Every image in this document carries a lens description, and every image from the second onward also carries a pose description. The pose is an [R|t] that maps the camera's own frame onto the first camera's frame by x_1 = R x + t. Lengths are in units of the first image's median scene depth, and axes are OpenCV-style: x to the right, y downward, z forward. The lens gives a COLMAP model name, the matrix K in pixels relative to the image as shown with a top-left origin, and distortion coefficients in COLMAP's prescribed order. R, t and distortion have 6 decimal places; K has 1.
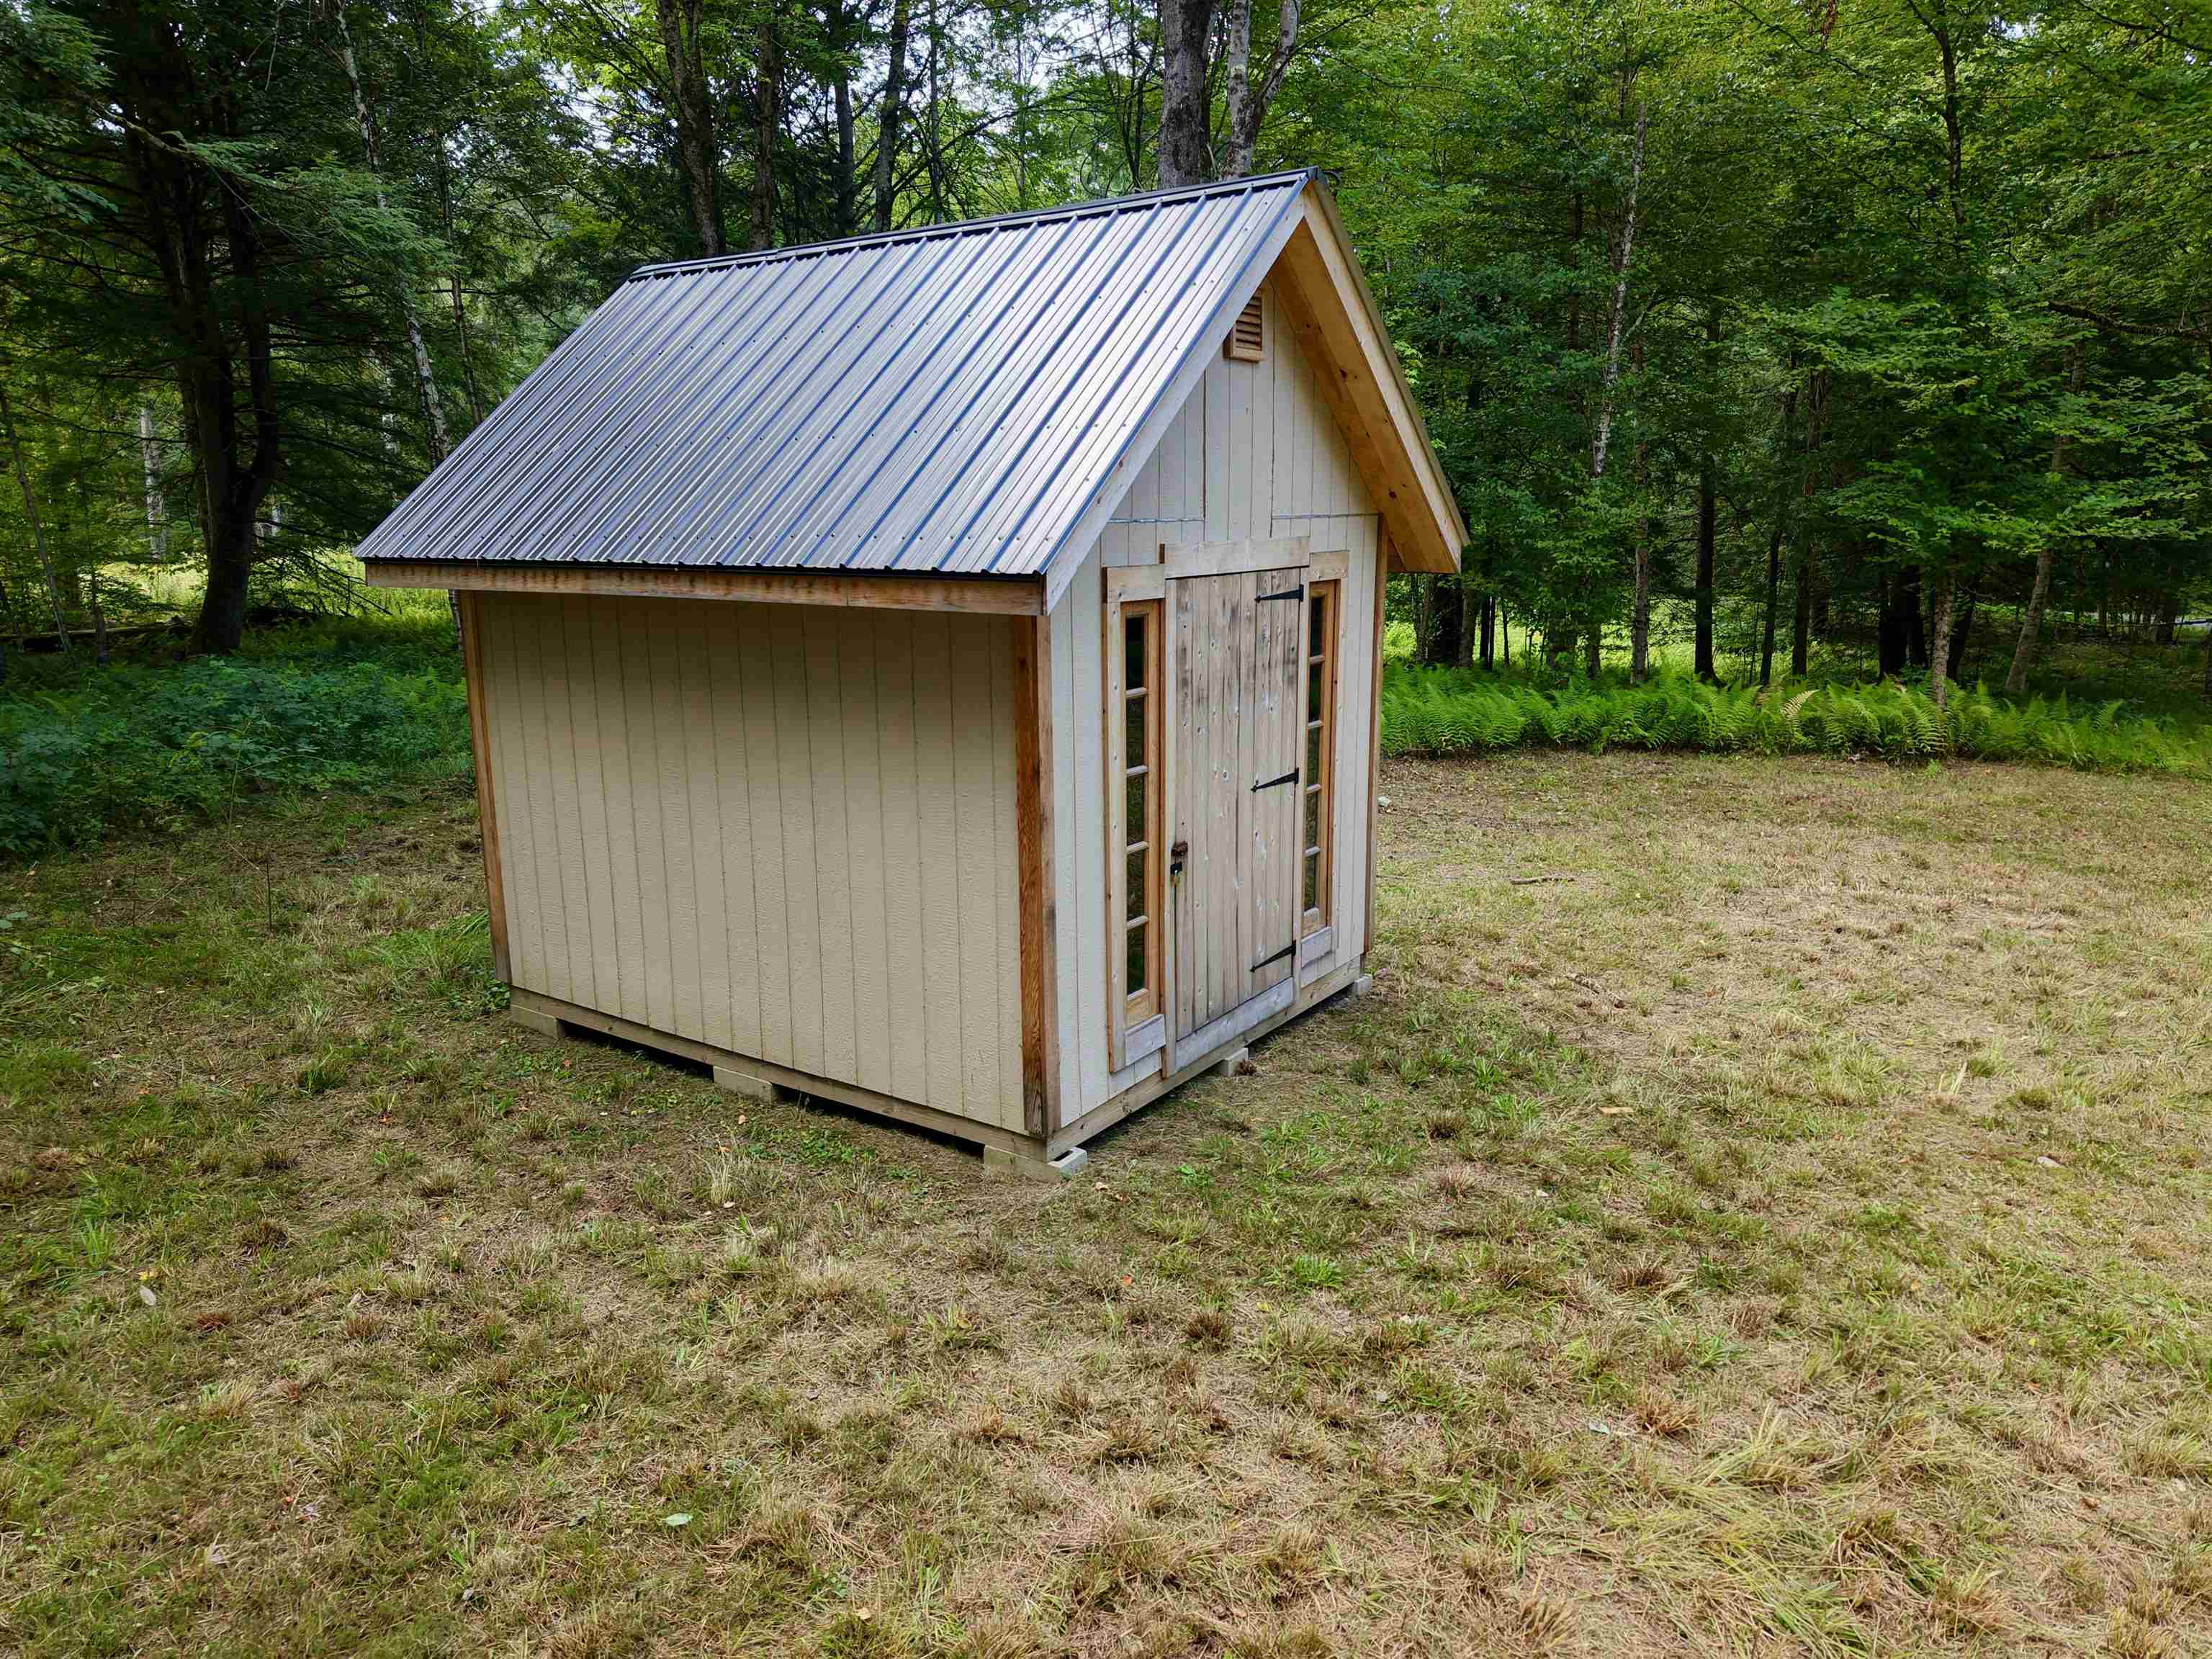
lens RADIAL K [[1476.5, 0, 1109.8], [0, 1476.5, 835.7], [0, 0, 1]] dist [0.021641, -0.020942]
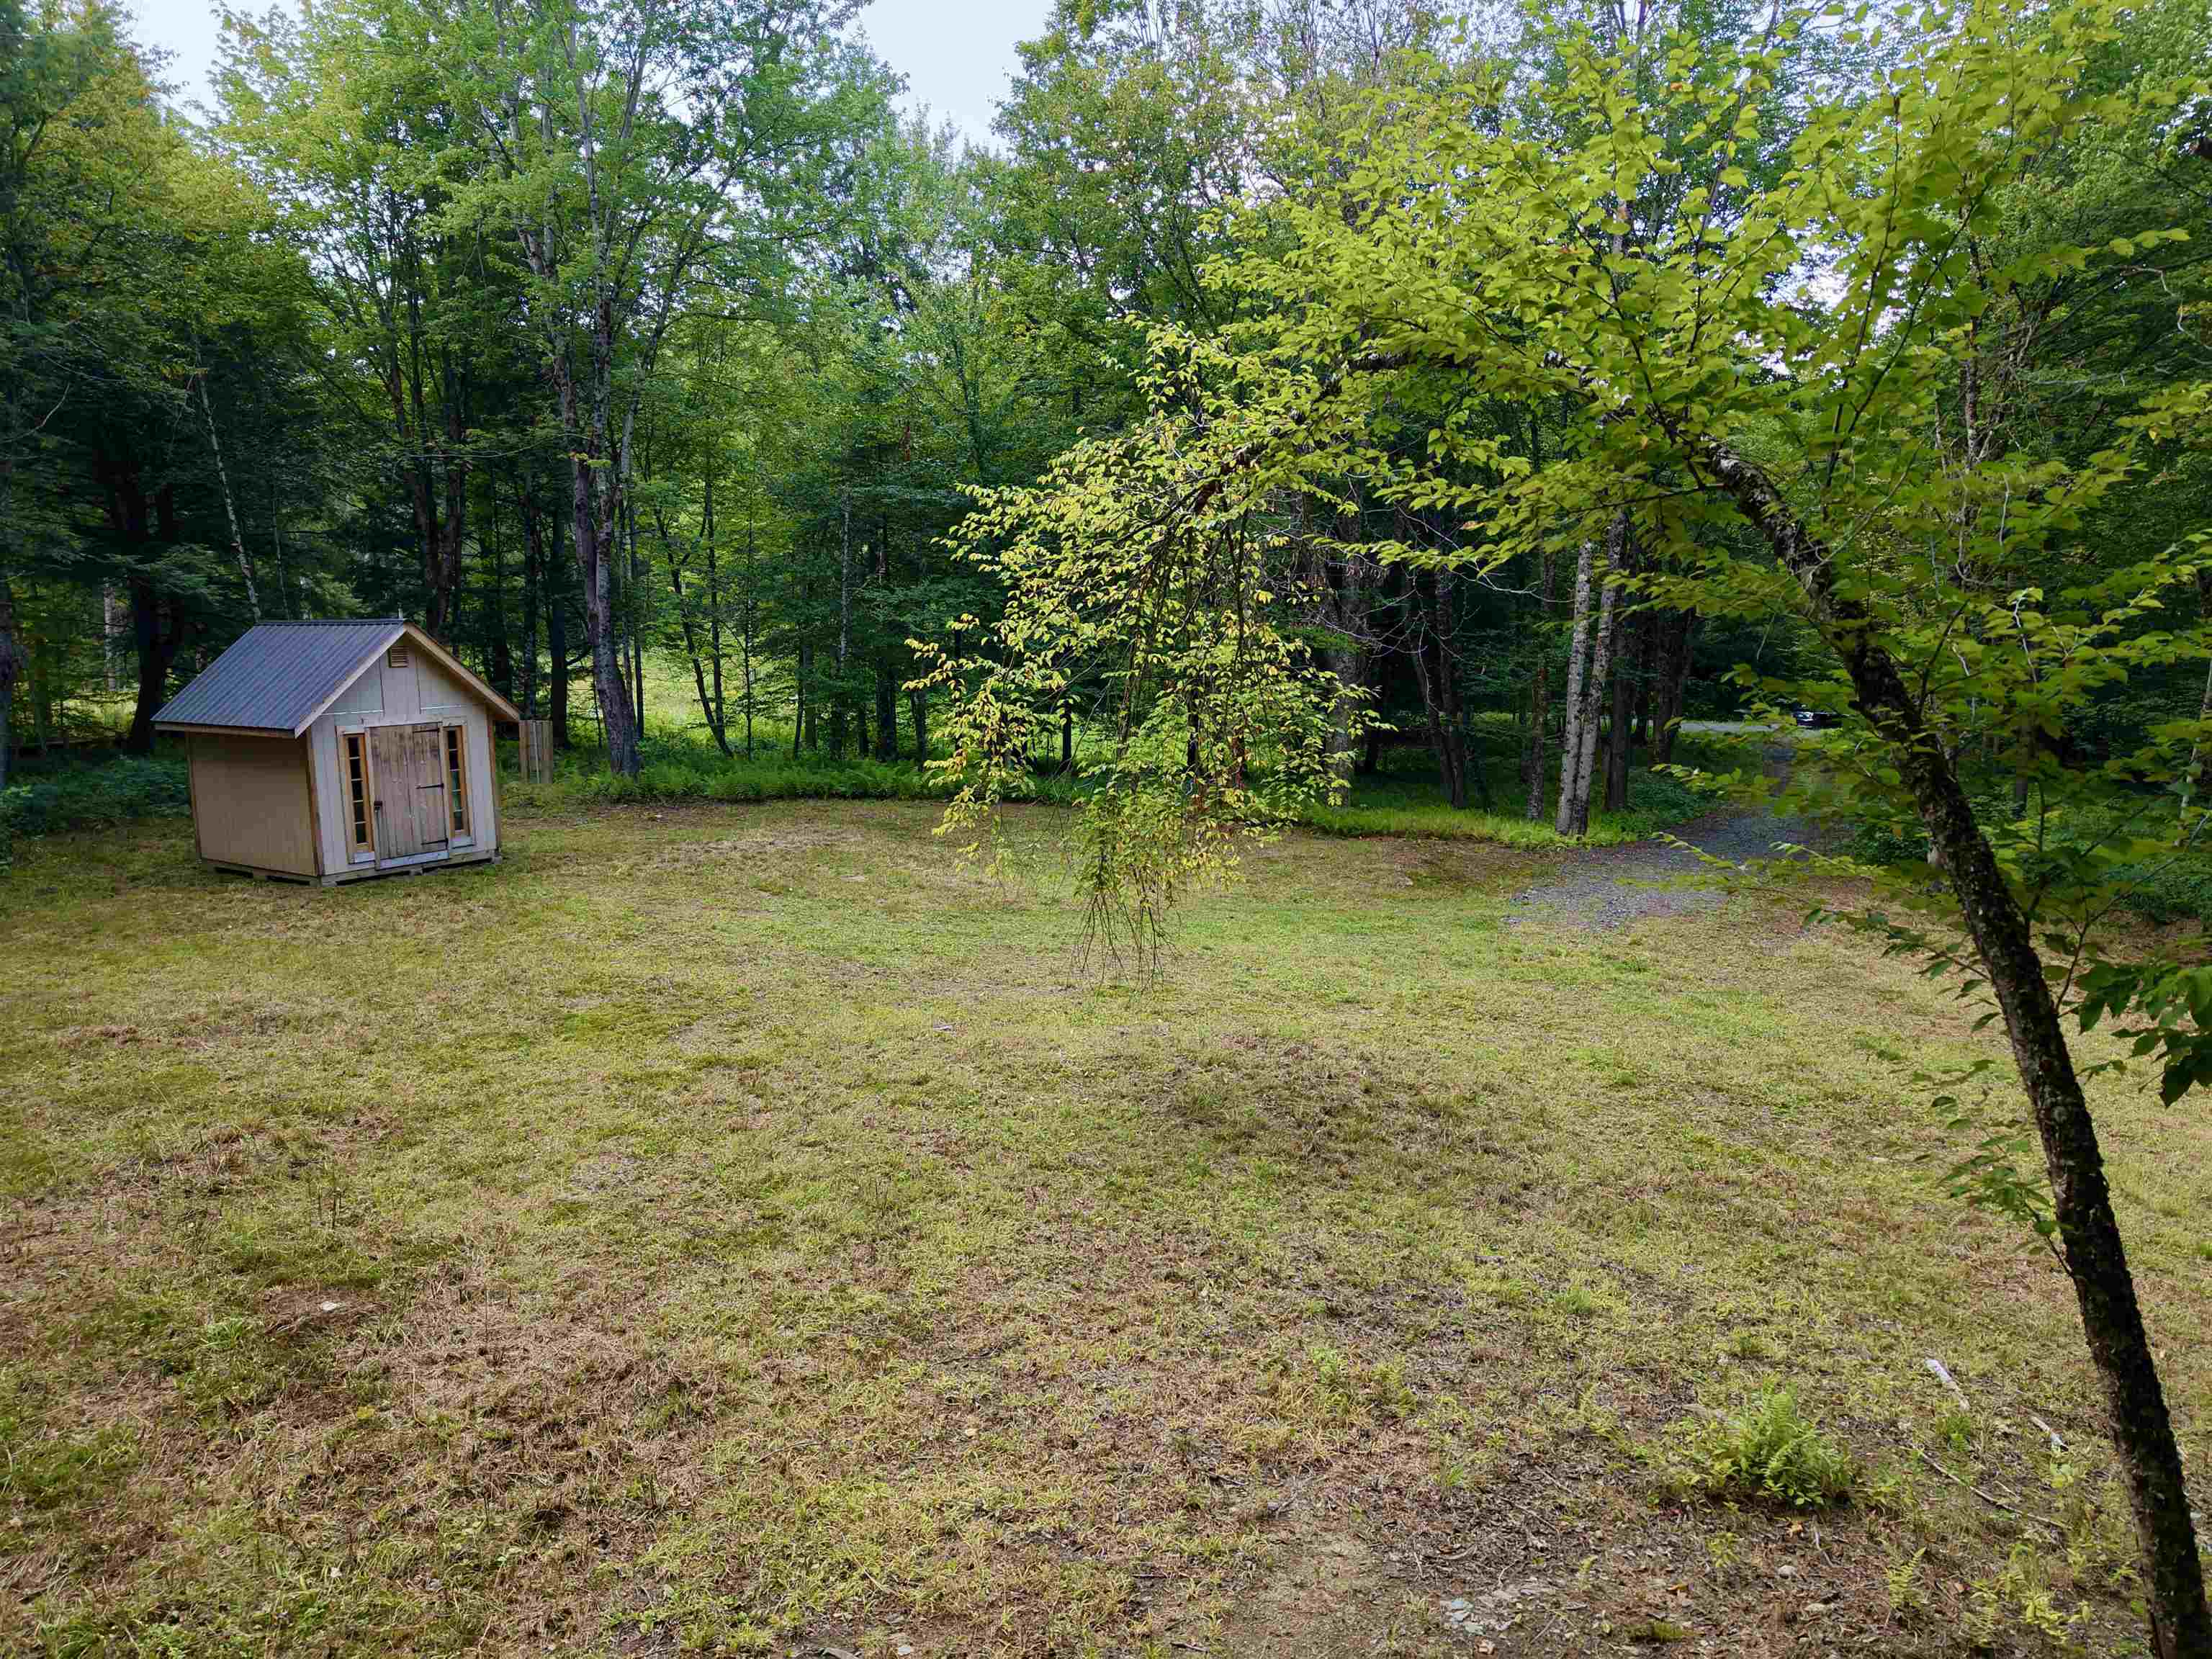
lens RADIAL K [[1476.5, 0, 1095.2], [0, 1476.5, 829.9], [0, 0, 1]] dist [0.021641, -0.020942]
pose [[0.999863, -0.006699, 0.015128, 1.575278], [0.007800, 0.997236, -0.073888, 0.320837], [-0.014591, 0.073996, 0.997152, -2.354738]]
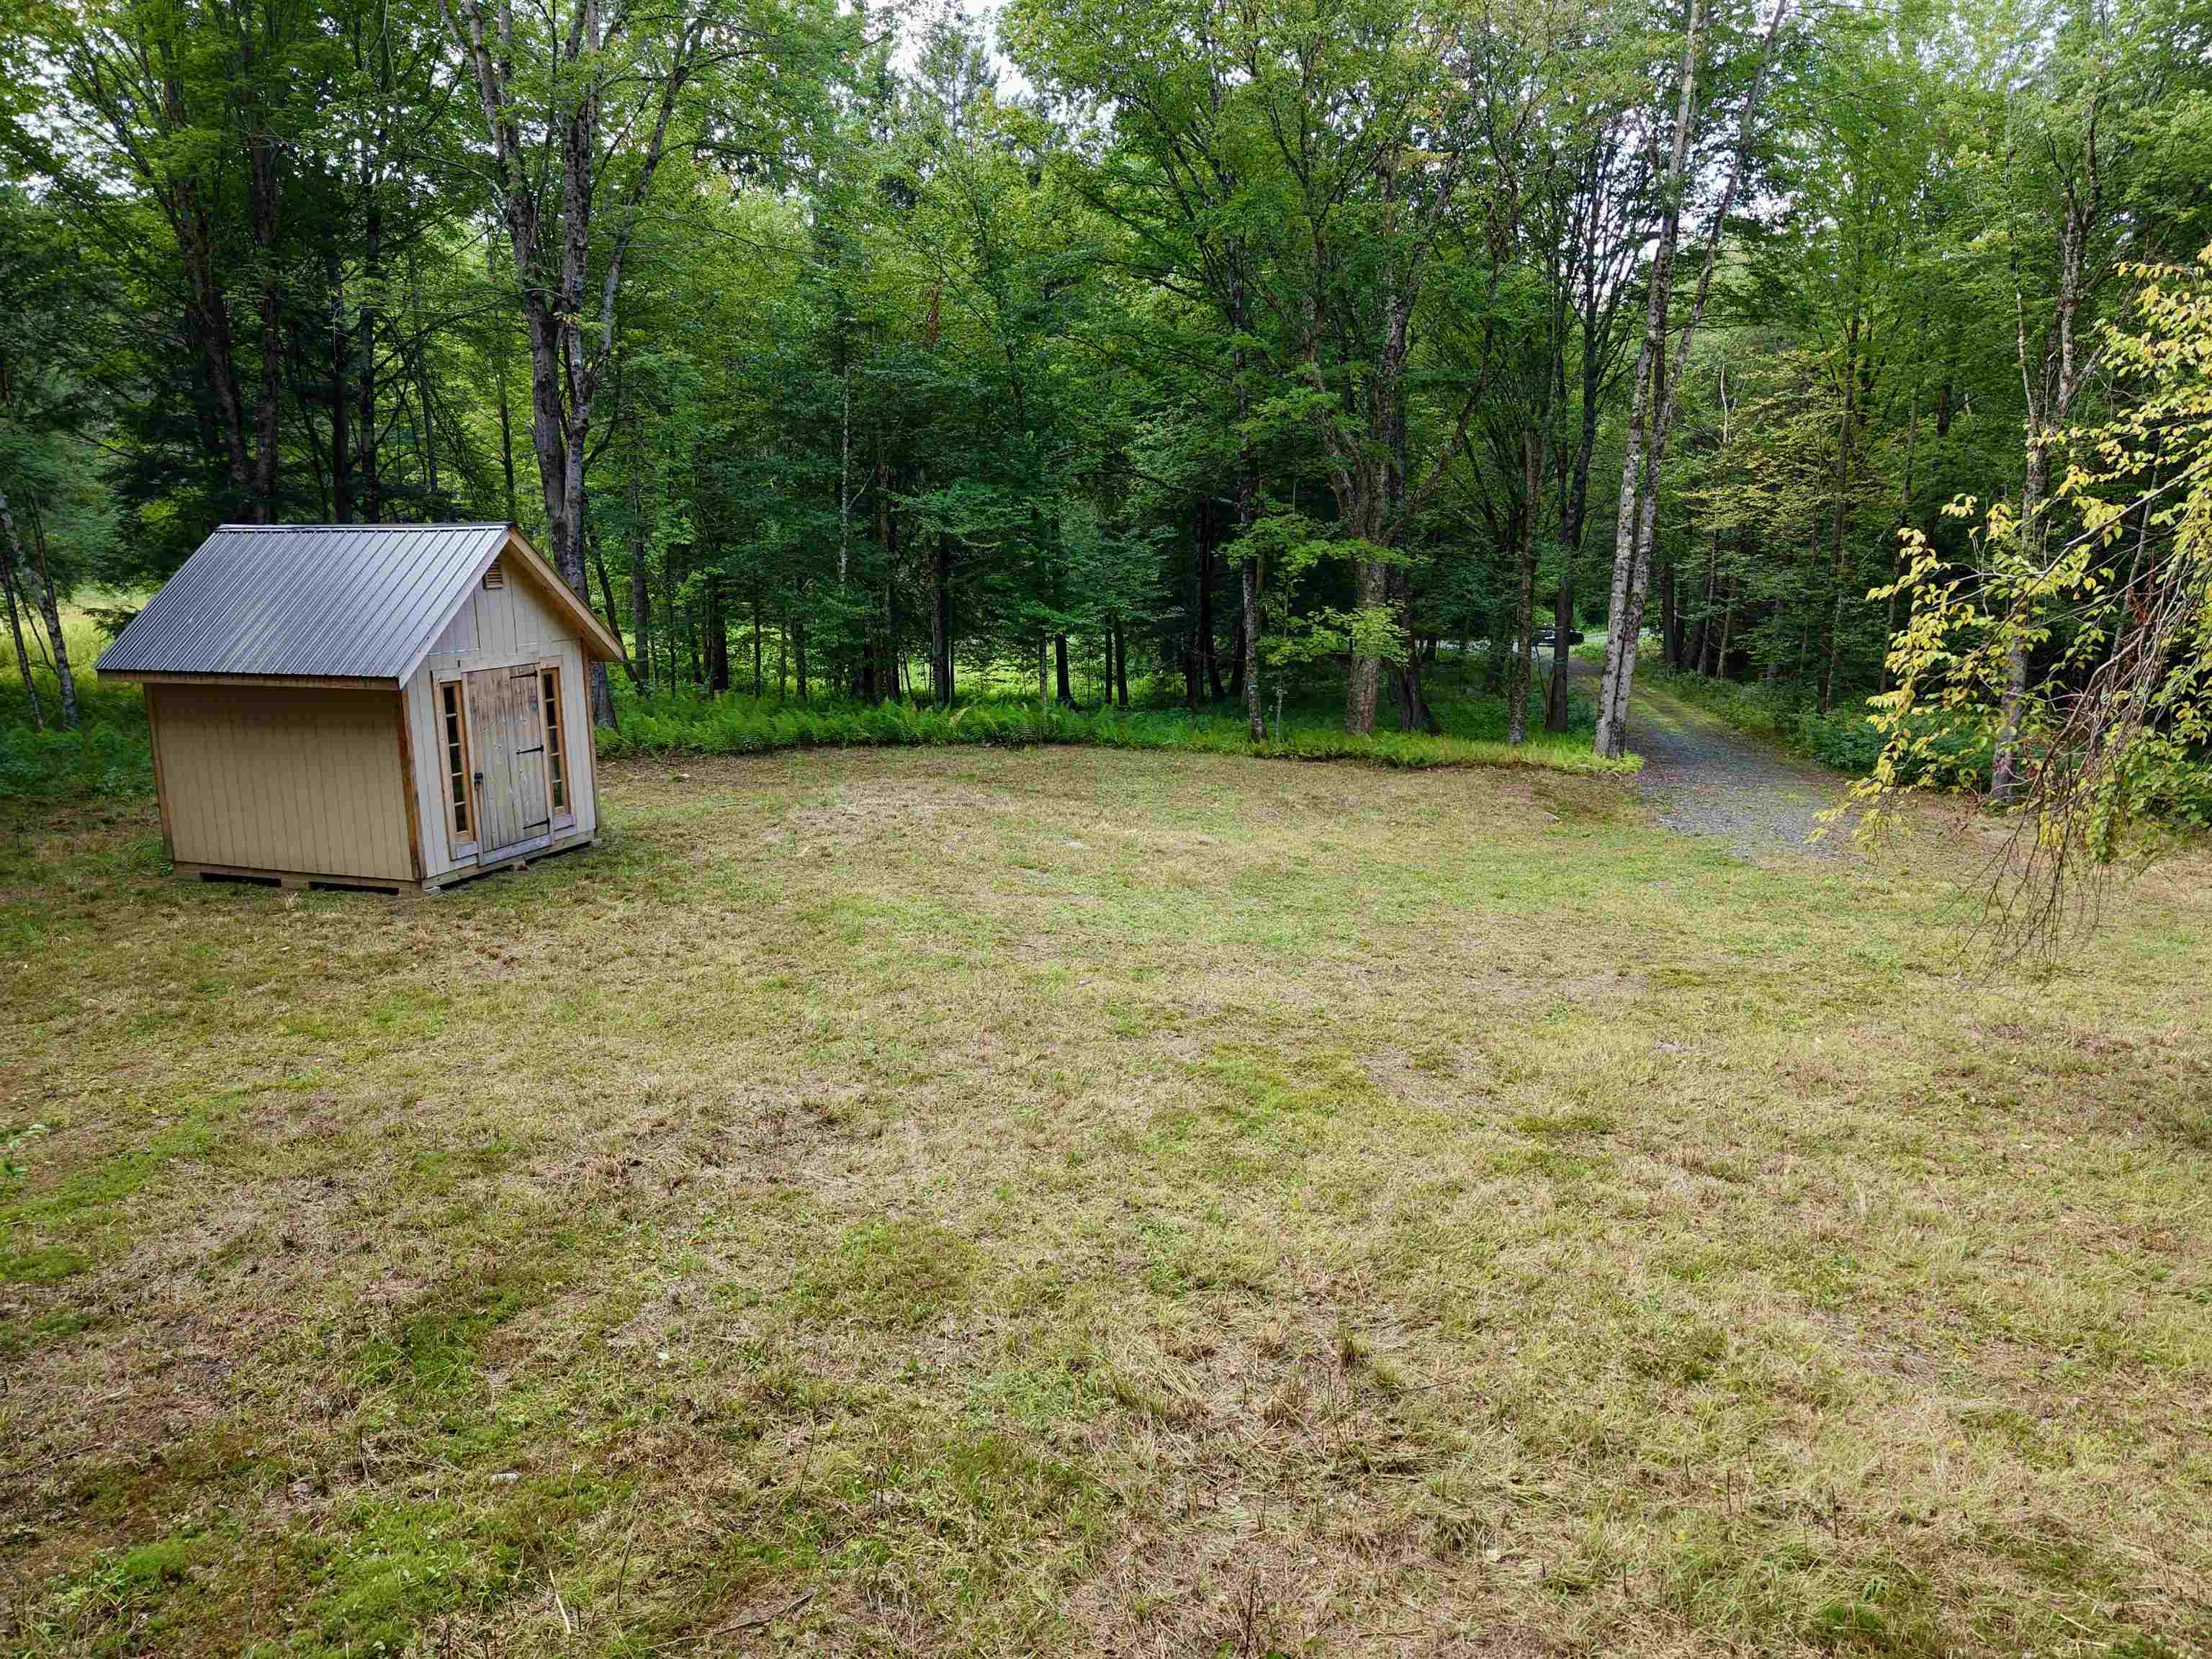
lens RADIAL K [[1476.5, 0, 1092.7], [0, 1476.5, 830.0], [0, 0, 1]] dist [0.021641, -0.020942]
pose [[0.962756, -0.054185, 0.264888, 0.360769], [0.060815, 0.998006, -0.016886, 0.196703], [-0.263444, 0.032366, 0.964131, -1.643531]]
